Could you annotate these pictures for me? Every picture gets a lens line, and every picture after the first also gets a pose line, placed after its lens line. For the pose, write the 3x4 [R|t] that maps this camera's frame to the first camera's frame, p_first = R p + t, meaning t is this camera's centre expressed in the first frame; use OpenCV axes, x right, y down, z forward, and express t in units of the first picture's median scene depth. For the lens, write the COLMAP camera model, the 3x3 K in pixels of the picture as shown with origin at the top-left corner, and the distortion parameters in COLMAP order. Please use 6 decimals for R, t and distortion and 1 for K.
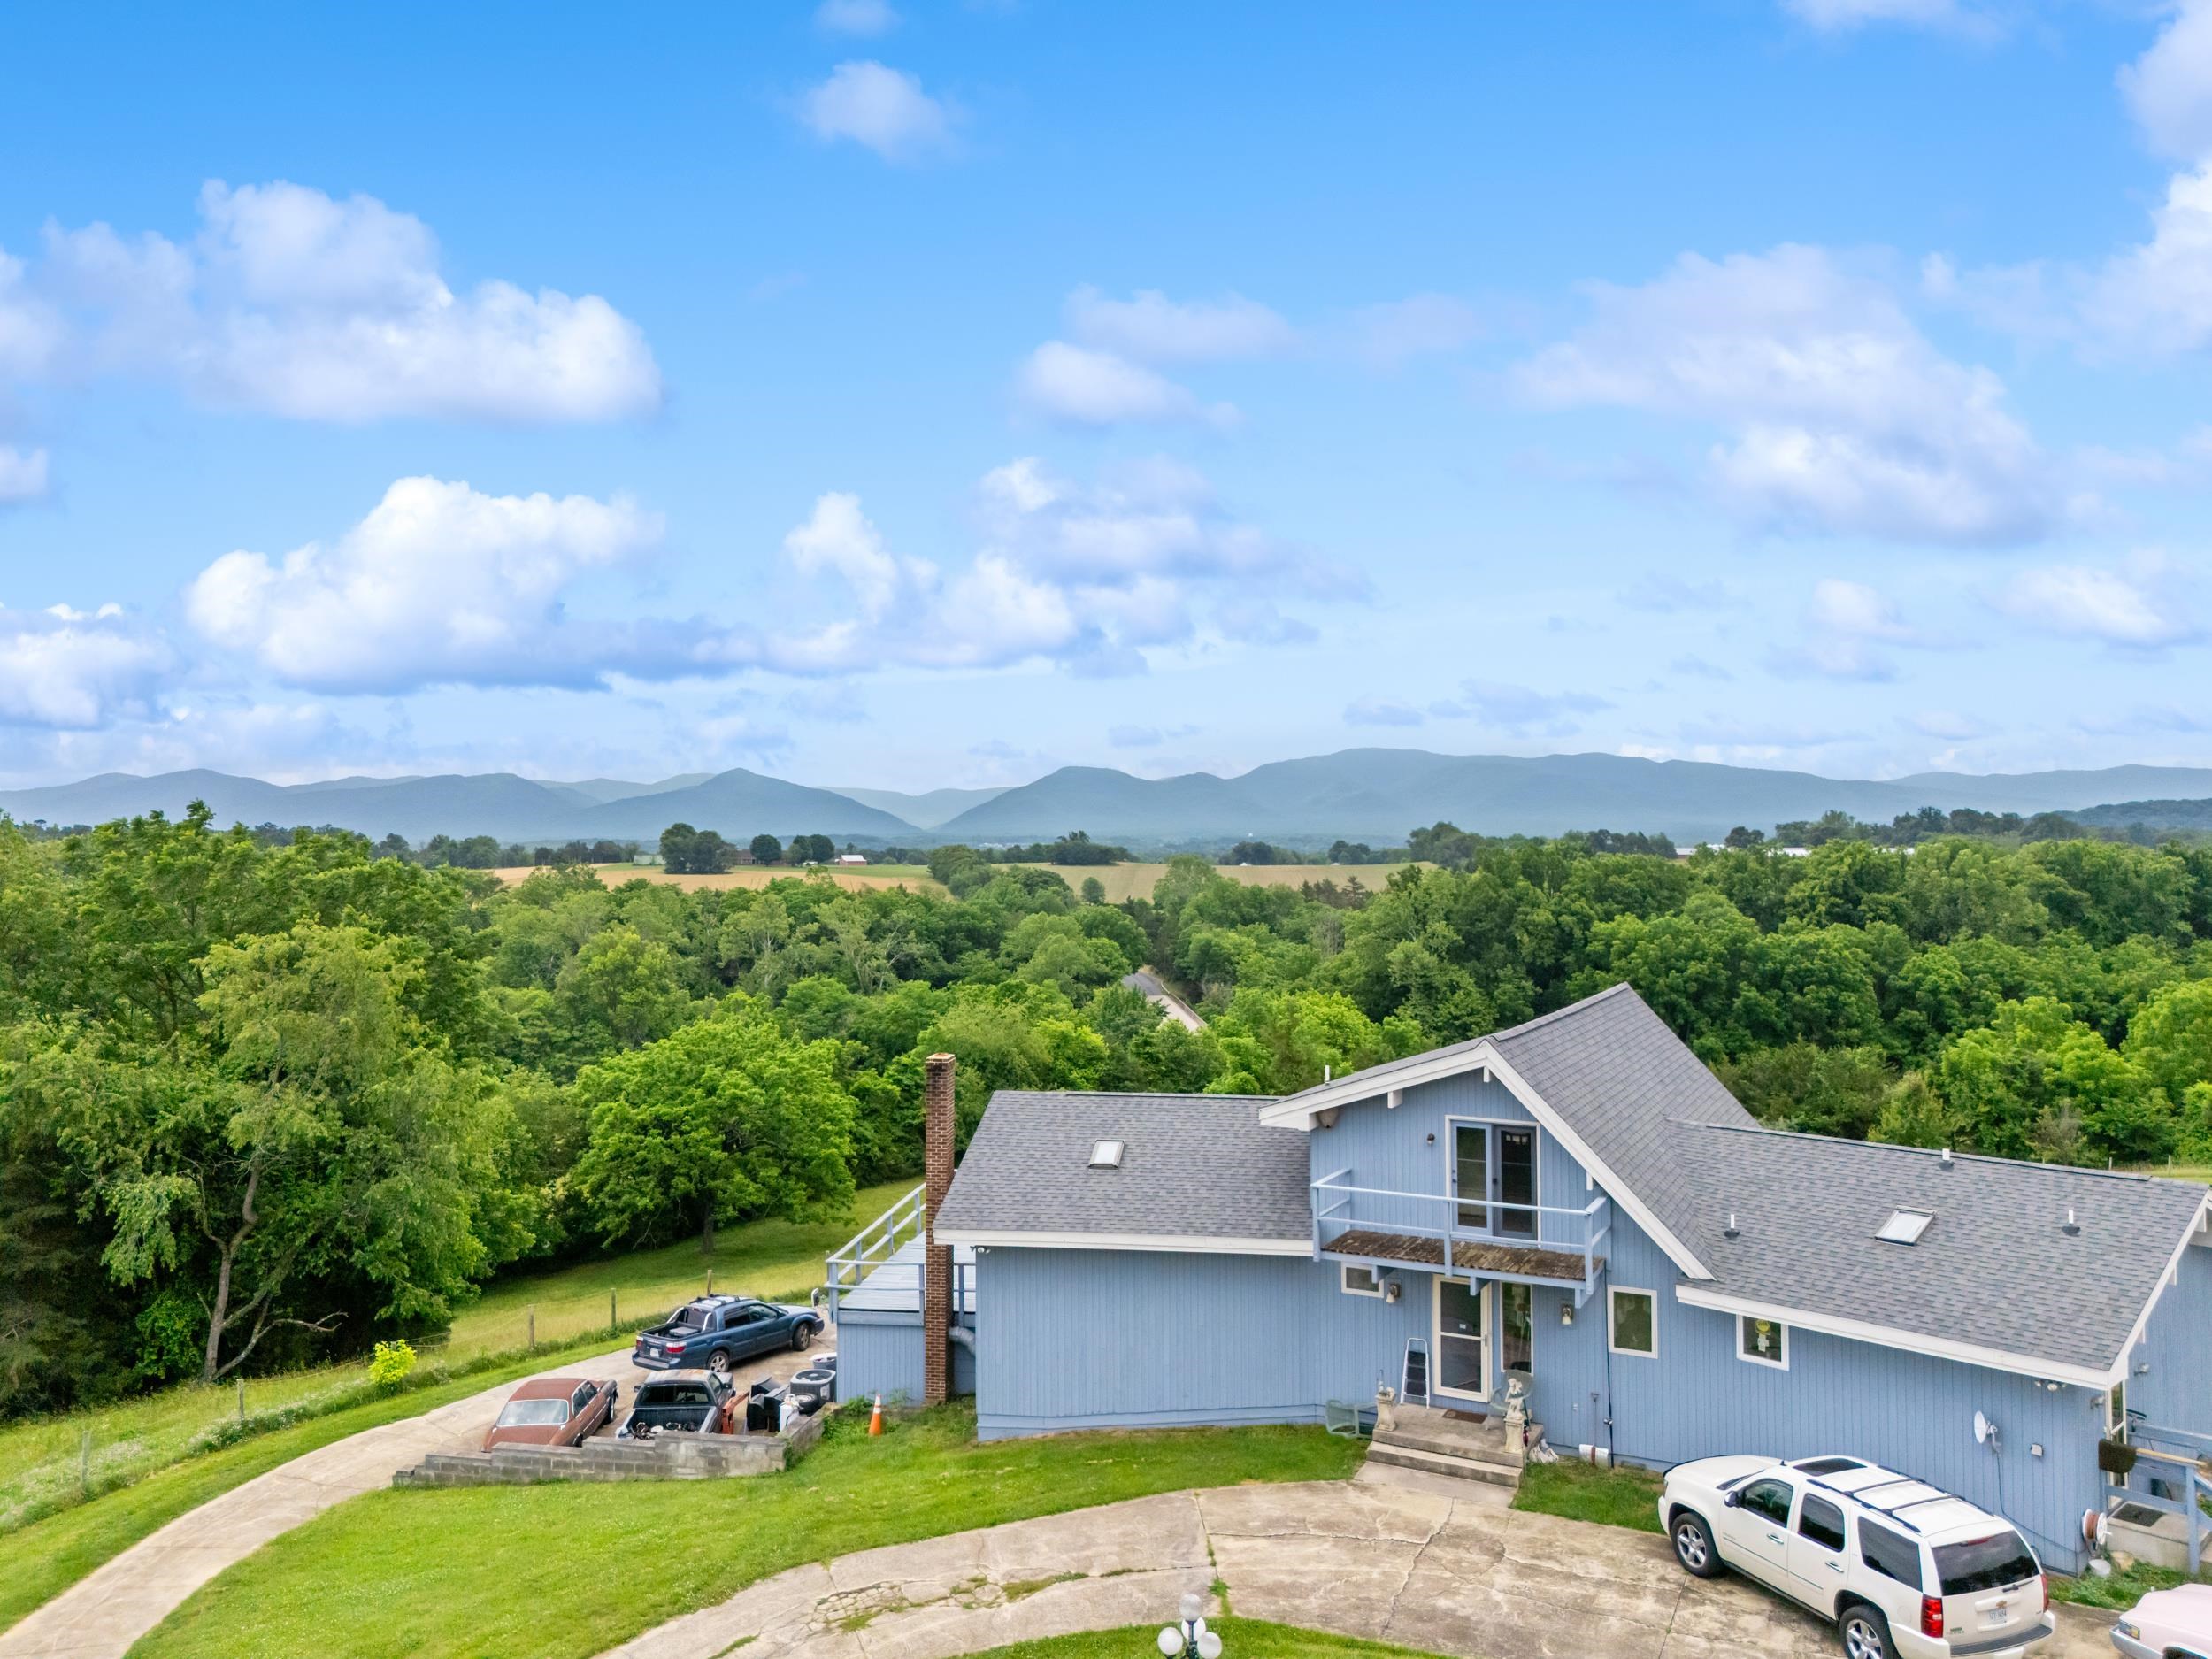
lens RADIAL K [[1630.1, 0, 1106.0], [0, 1630.1, 829.5], [0, 0, 1]] dist [0.083230, -0.093035]
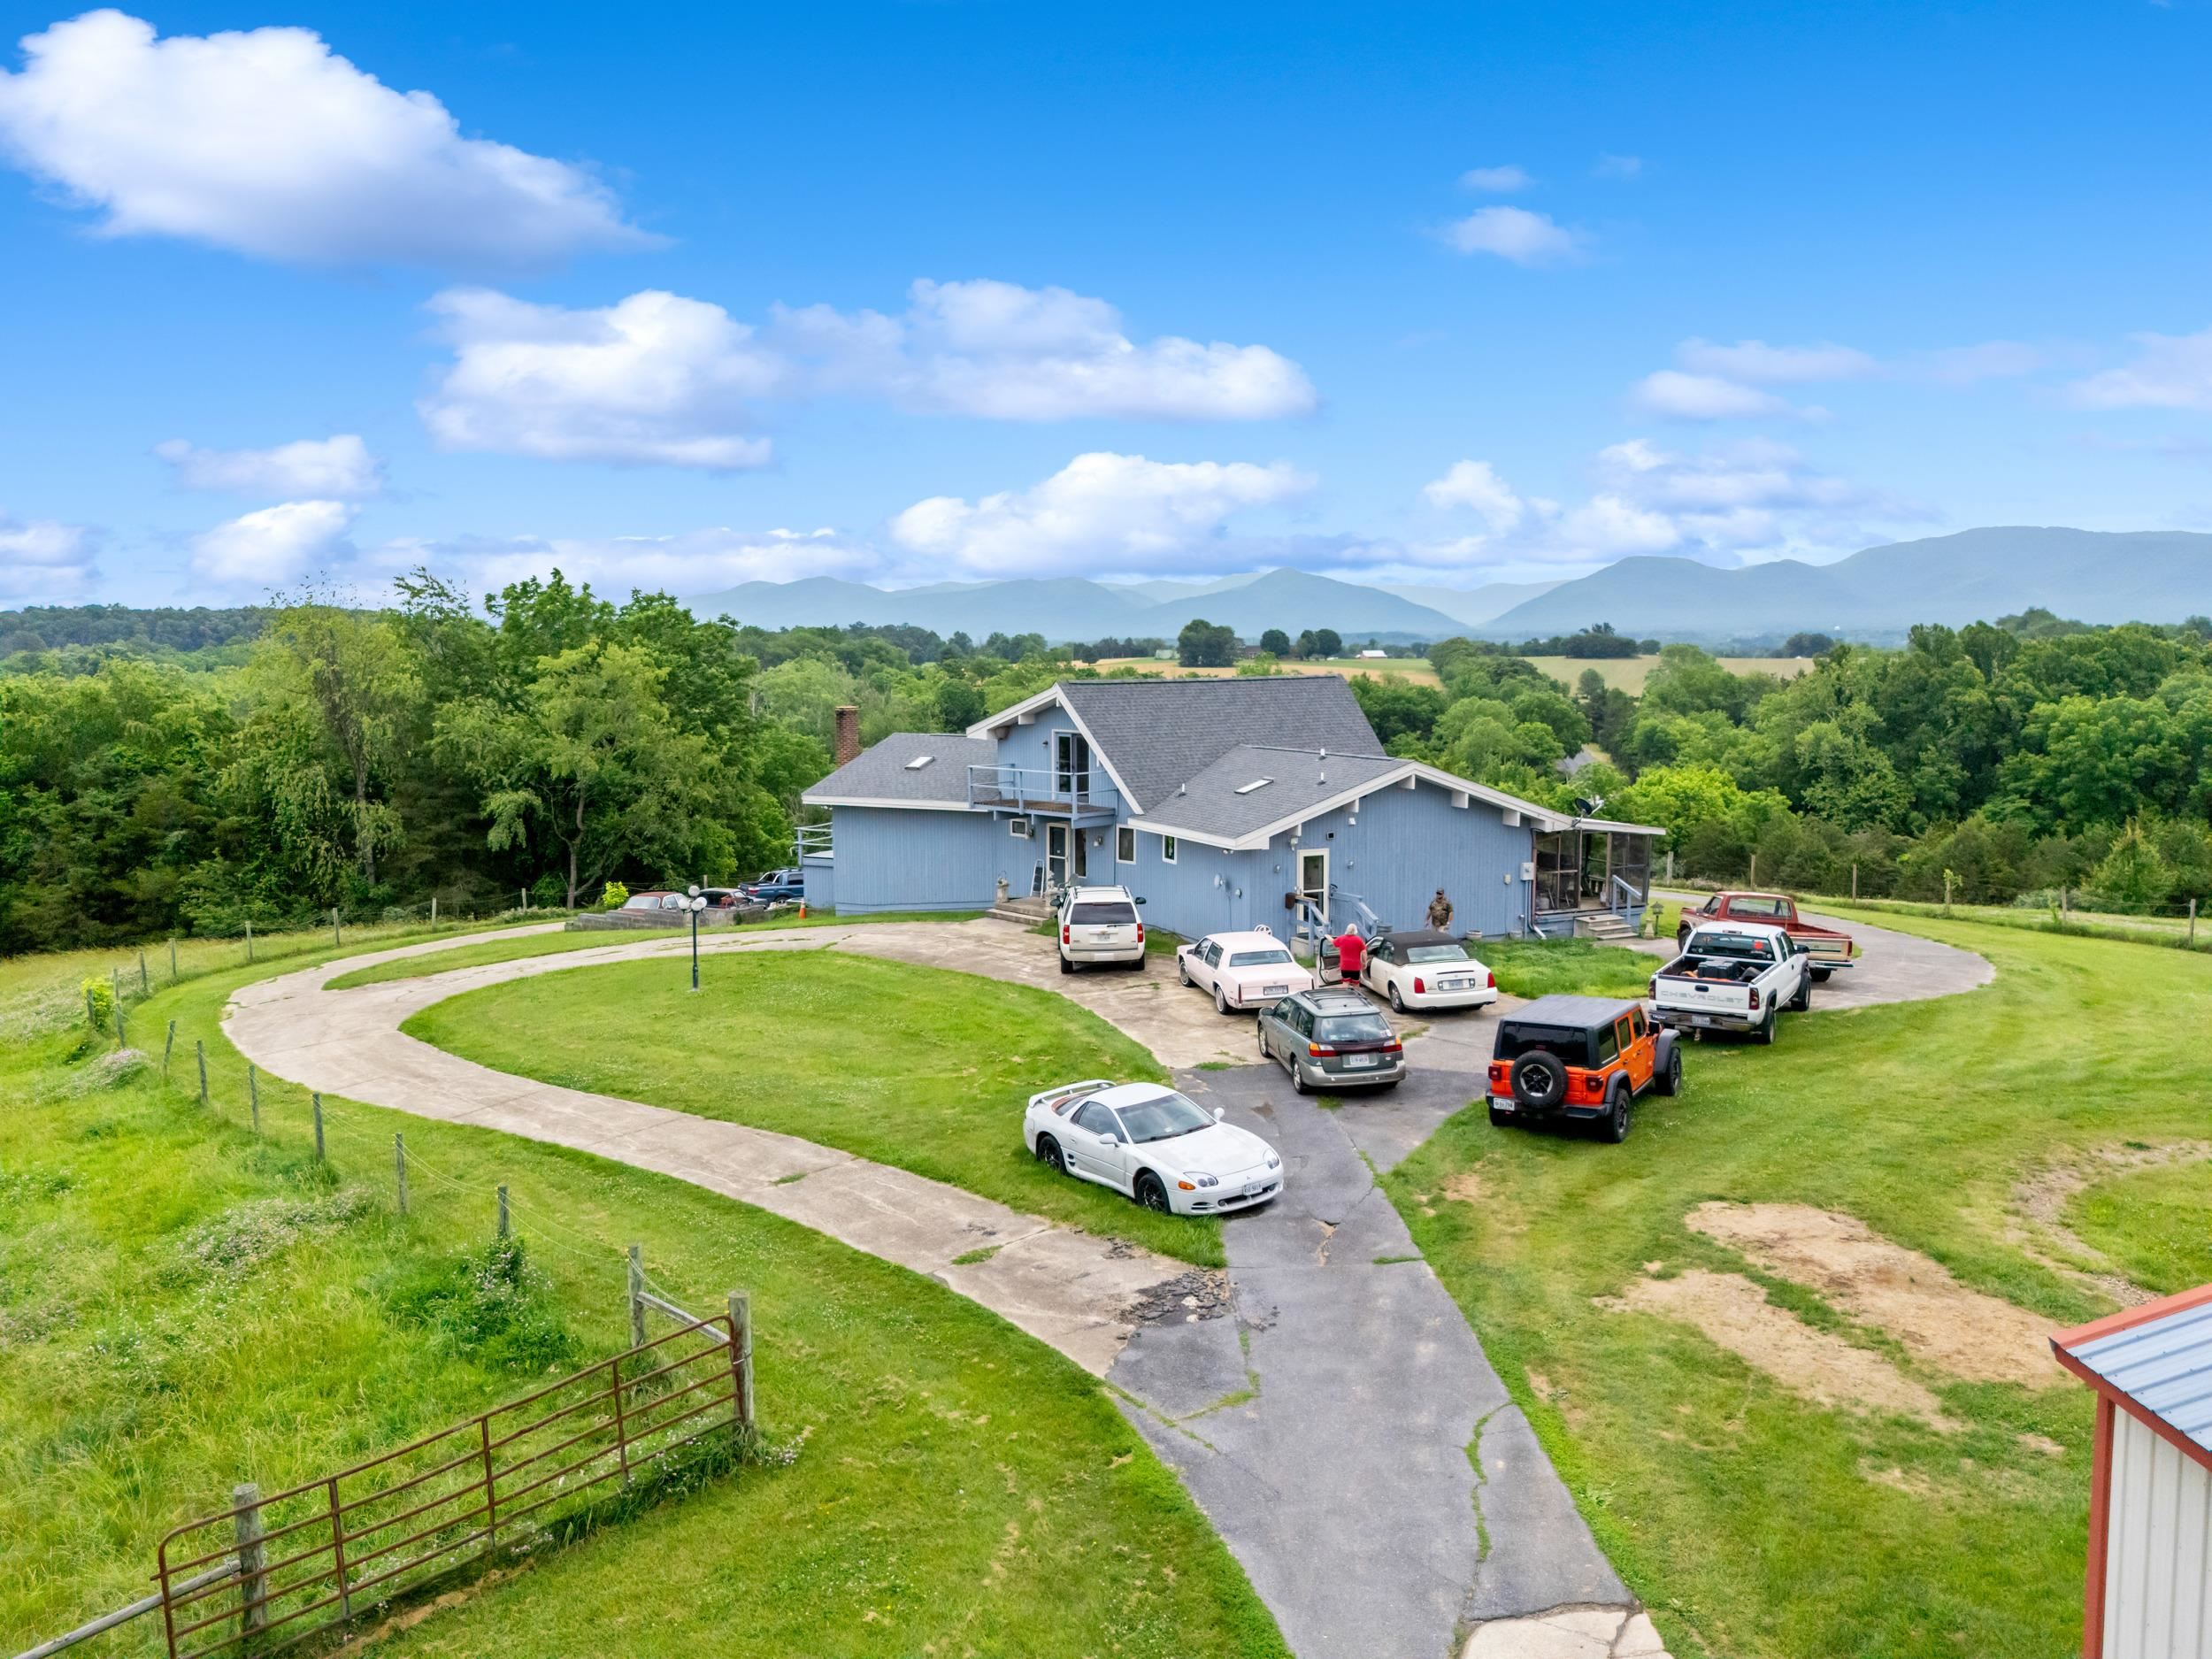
lens RADIAL K [[1612.2, 0, 1110.8], [0, 1612.2, 831.0], [0, 0, 1]] dist [0.083883, -0.087649]
pose [[0.947855, 0.033456, -0.316941, 0.101834], [0.006441, 0.992261, 0.124005, 0.009450], [0.318636, -0.119580, 0.940304, -0.070447]]
